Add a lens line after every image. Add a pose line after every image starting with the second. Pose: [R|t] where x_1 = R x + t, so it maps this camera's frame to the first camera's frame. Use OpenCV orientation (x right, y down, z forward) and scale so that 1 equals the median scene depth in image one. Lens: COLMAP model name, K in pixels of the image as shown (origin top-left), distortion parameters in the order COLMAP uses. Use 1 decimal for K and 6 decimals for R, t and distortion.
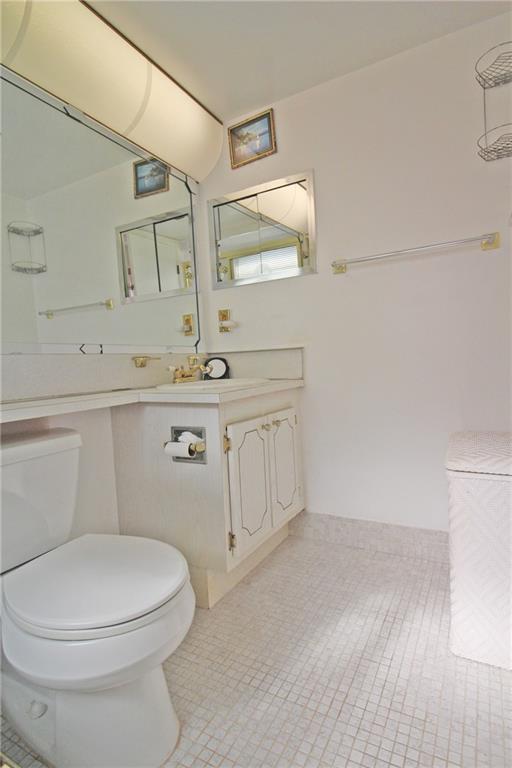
lens RADIAL K [[396.9, 0, 255.3], [0, 396.9, 385.7], [0, 0, 1]] dist [-0.001712, -0.000991]
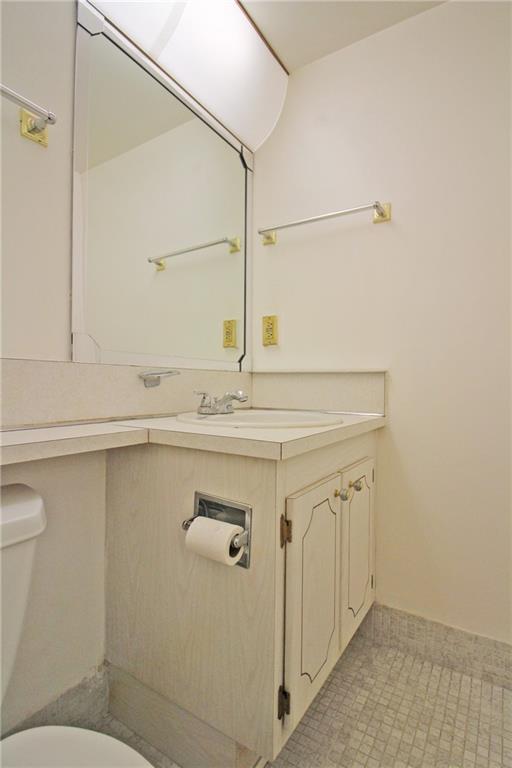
lens RADIAL K [[378.3, 0, 268.8], [0, 378.3, 386.0], [0, 0, 1]] dist [0.003386, -0.010742]
pose [[0.996711, 0.070358, -0.040208, -0.063568], [-0.072133, 0.996400, -0.044551, -0.027915], [0.036928, 0.047305, 0.998198, 0.304627]]
